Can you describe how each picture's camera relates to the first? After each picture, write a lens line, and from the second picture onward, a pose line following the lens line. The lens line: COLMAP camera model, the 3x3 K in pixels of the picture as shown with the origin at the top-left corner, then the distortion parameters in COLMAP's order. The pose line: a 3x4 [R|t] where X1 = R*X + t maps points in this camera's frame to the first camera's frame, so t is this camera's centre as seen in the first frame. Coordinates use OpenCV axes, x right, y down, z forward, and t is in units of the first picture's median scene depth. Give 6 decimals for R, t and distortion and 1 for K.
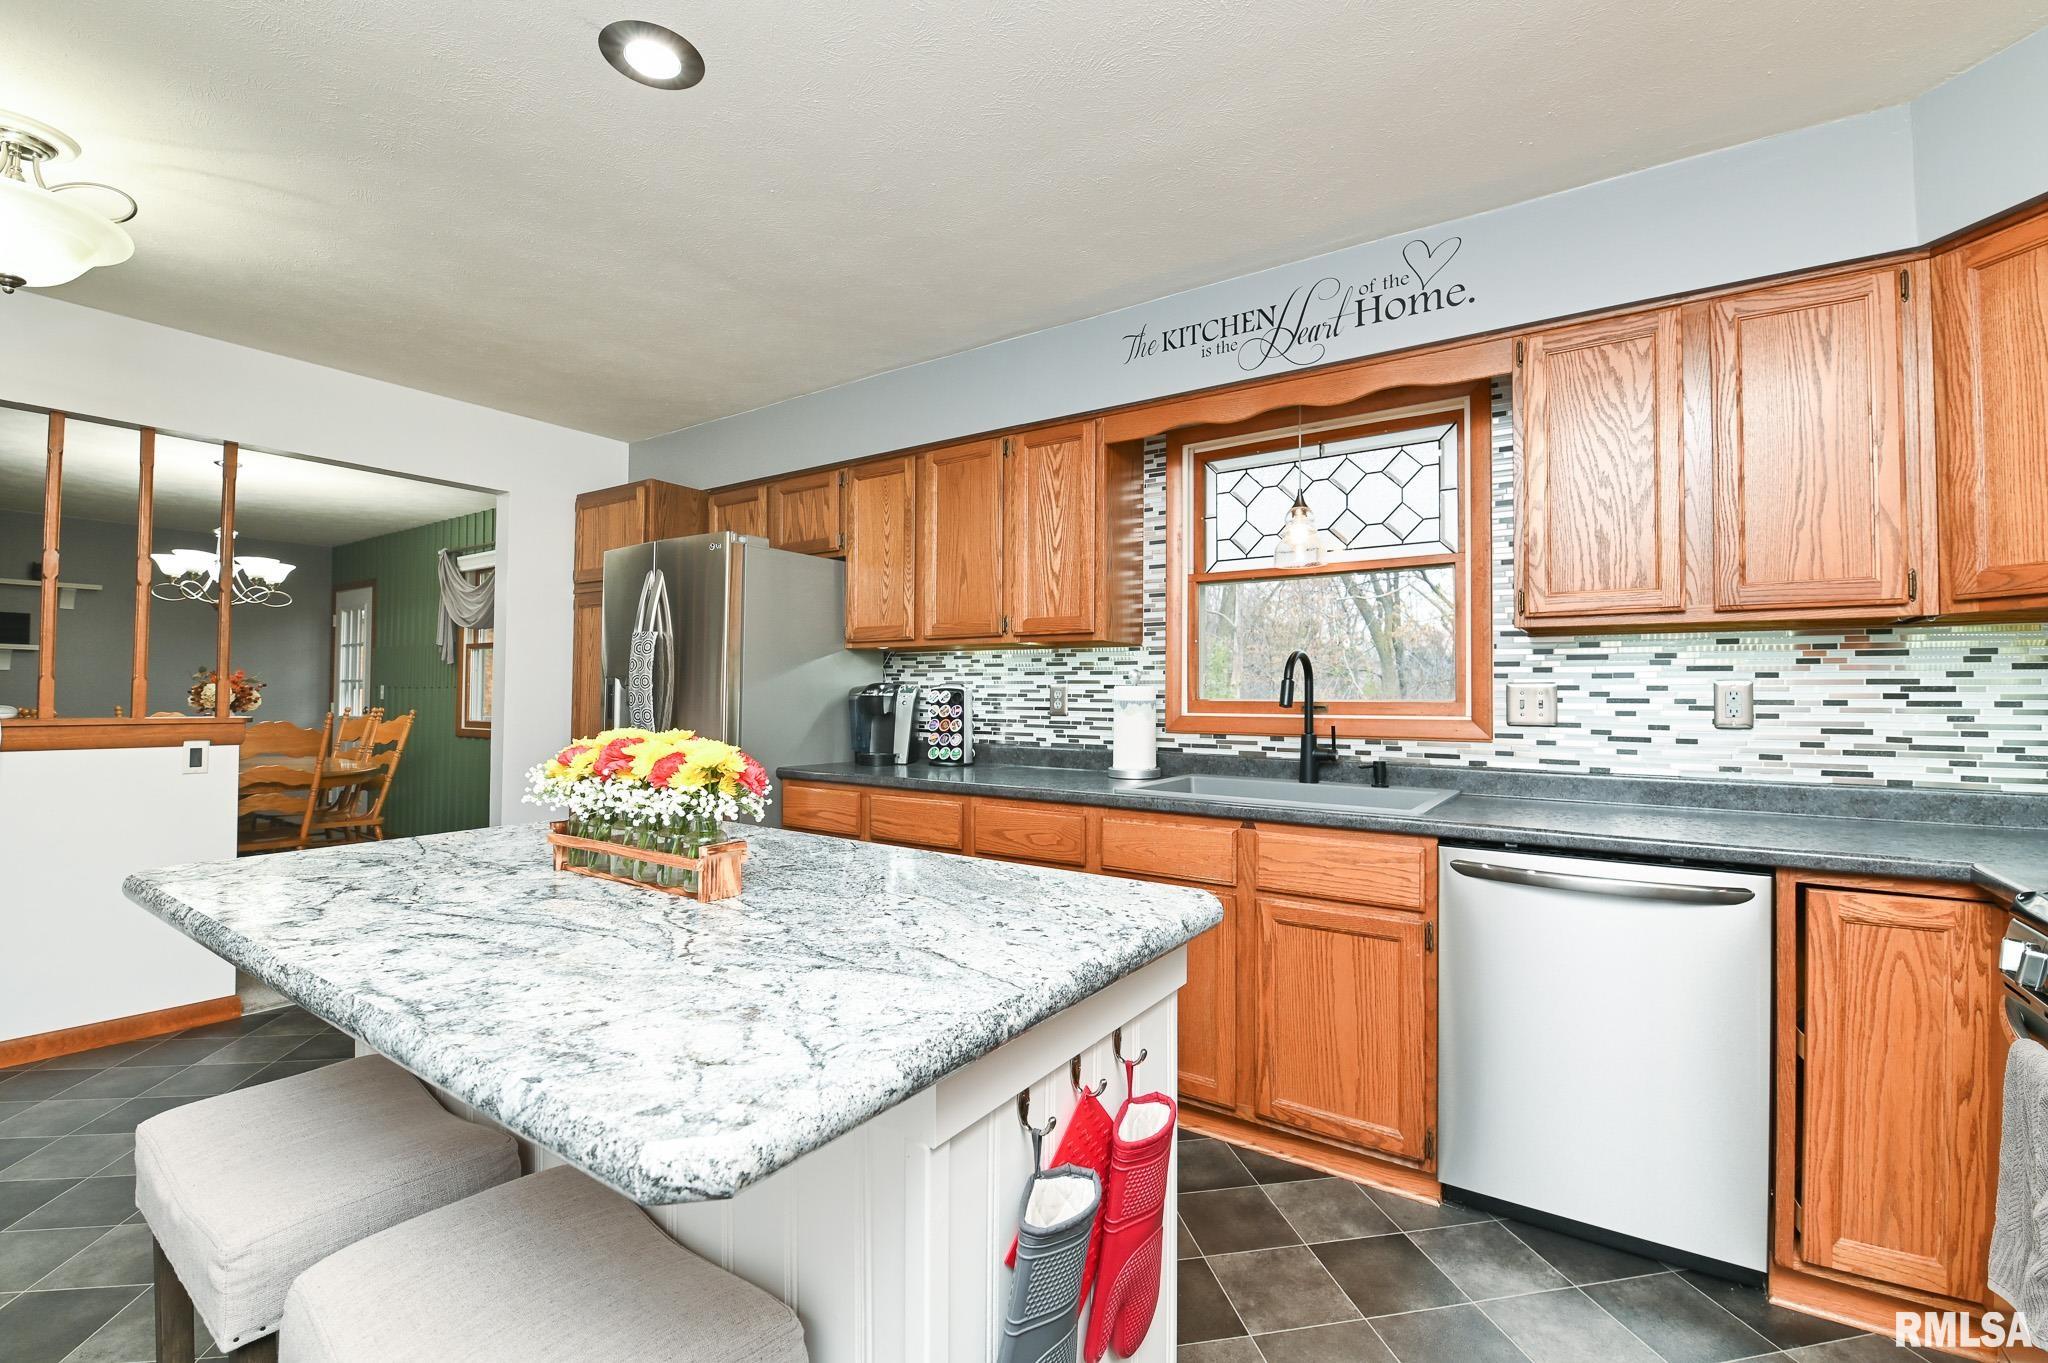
lens RADIAL K [[874.5, 0, 1043.9], [0, 874.5, 681.1], [0, 0, 1]] dist [-0.025424, -0.000803]
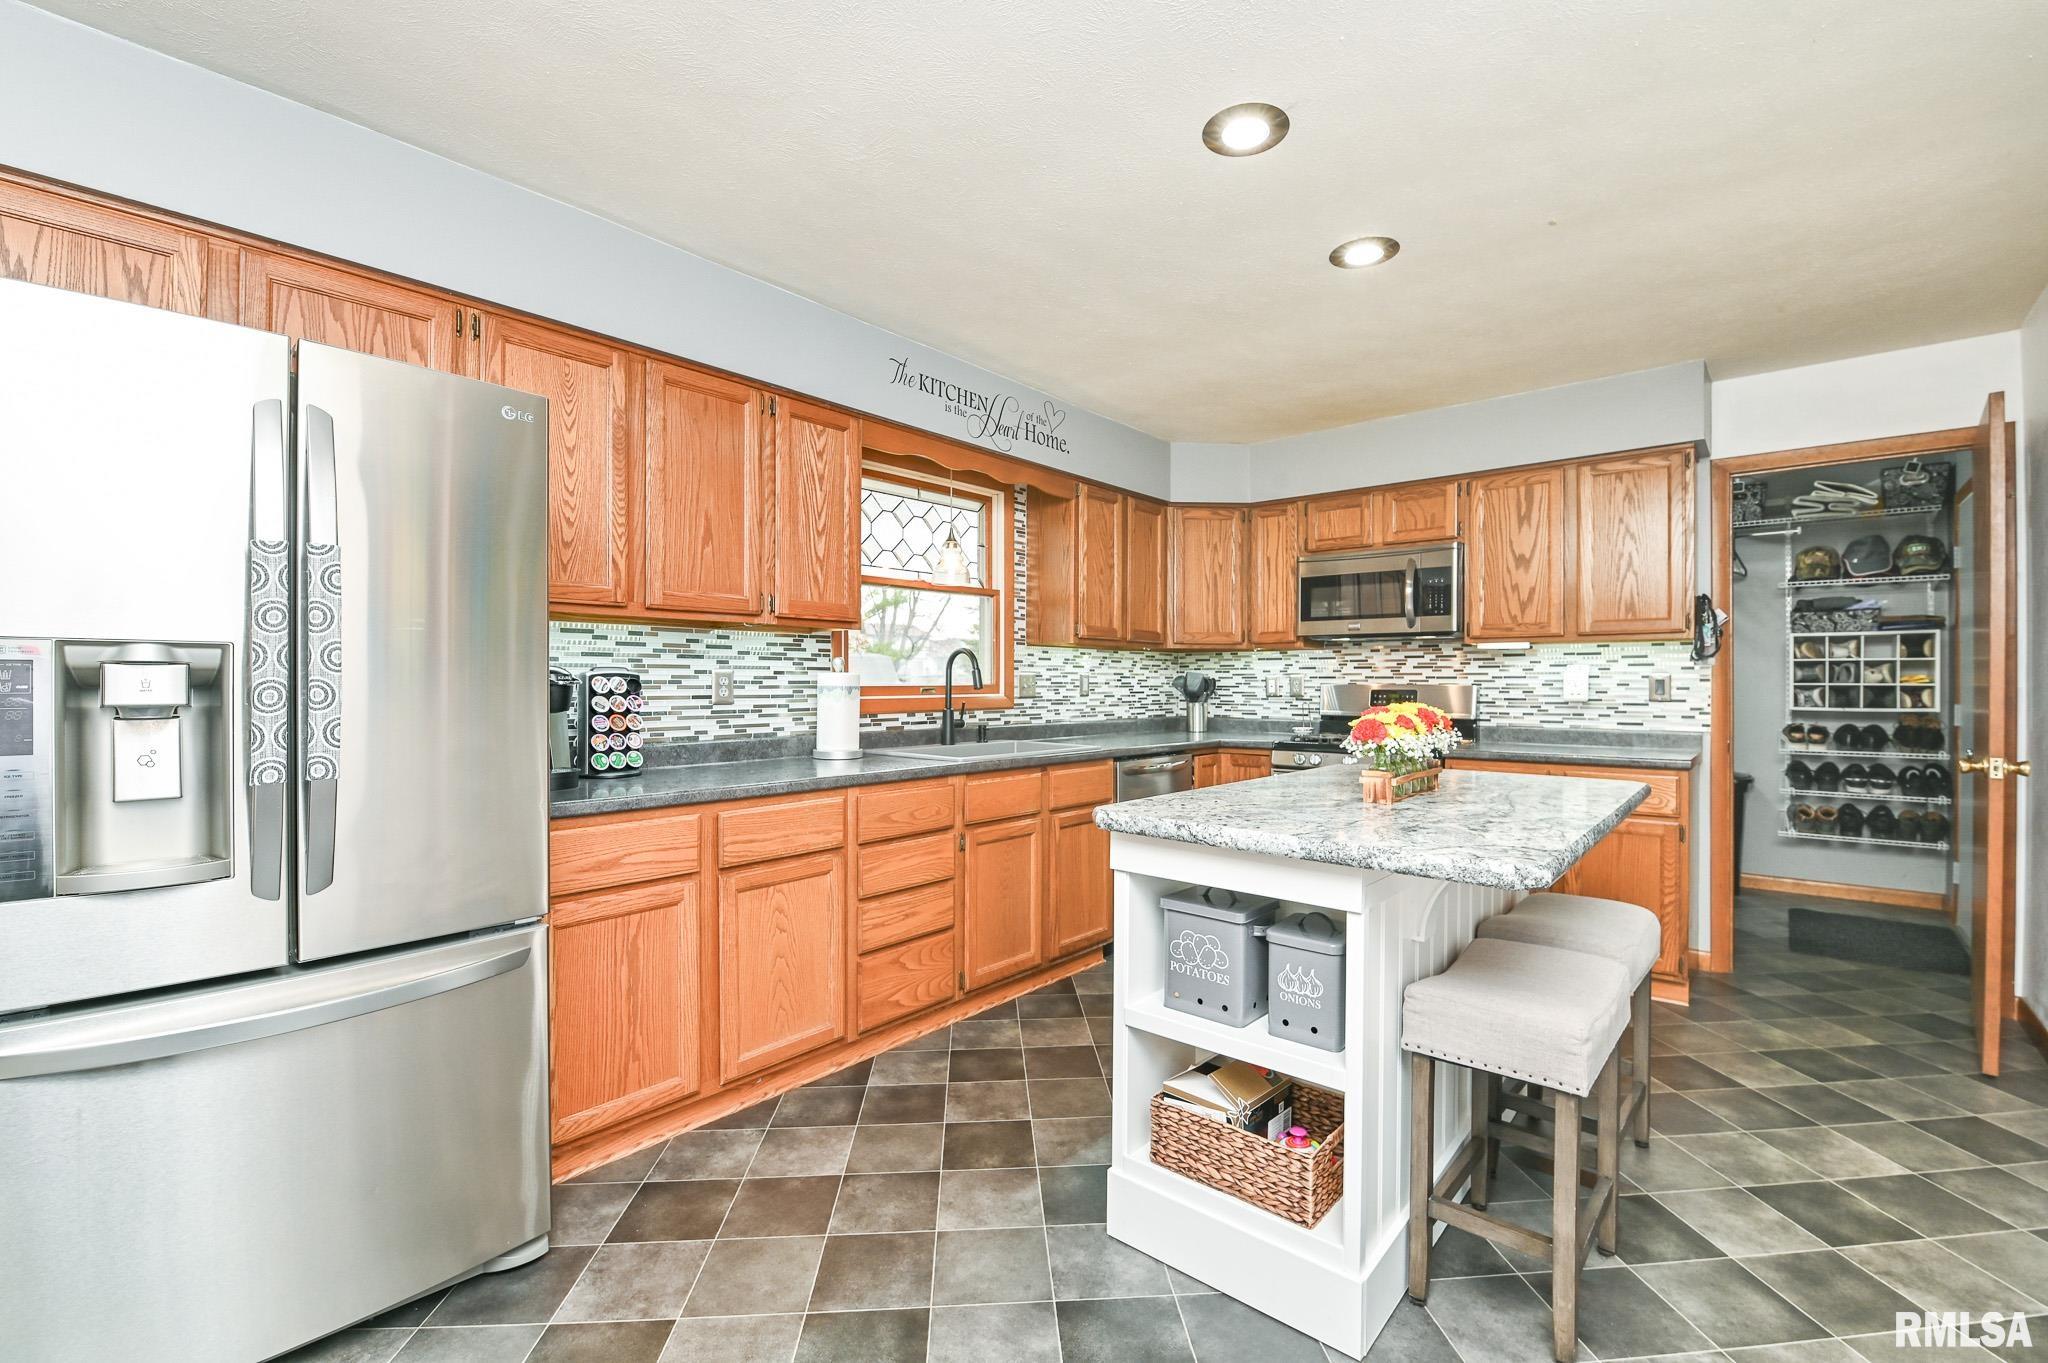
lens RADIAL K [[874.5, 0, 1033.3], [0, 874.5, 686.2], [0, 0, 1]] dist [-0.025424, -0.000803]
pose [[0.108482, -0.010807, 0.994040, -0.924627], [-0.015265, 0.999805, 0.012536, 0.005184], [-0.993981, -0.016534, 0.108296, 0.643968]]
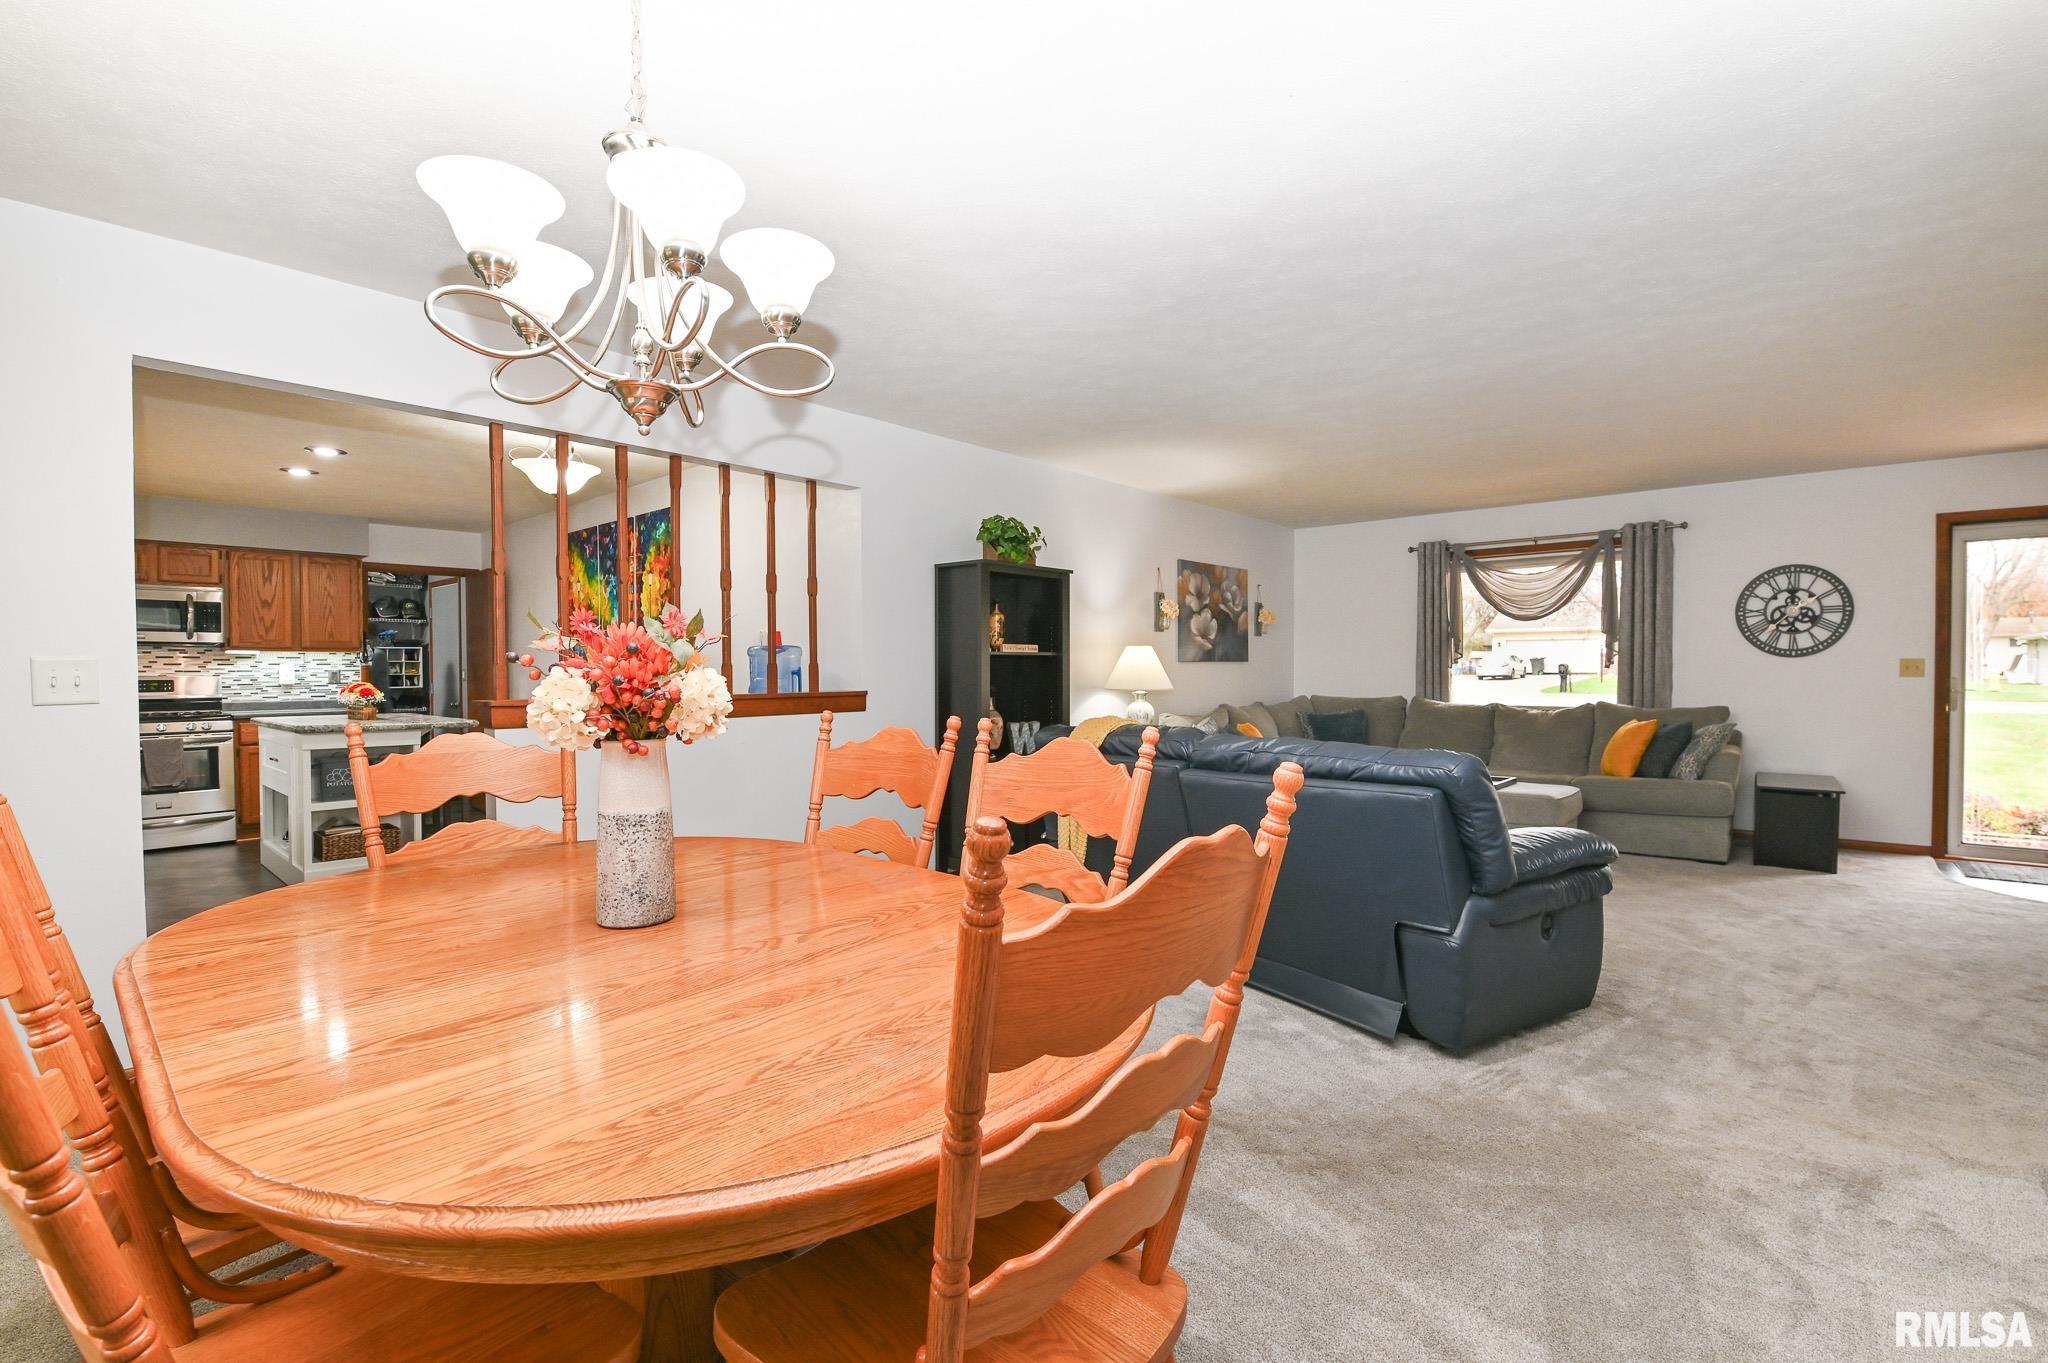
lens RADIAL K [[874.5, 0, 1016.8], [0, 874.5, 686.1], [0, 0, 1]] dist [-0.025424, -0.000803]
pose [[-0.992825, -0.007784, 0.119322, -1.693714], [-0.007529, 0.999968, 0.002587, 0.014438], [-0.119339, 0.001670, -0.992852, 1.936863]]
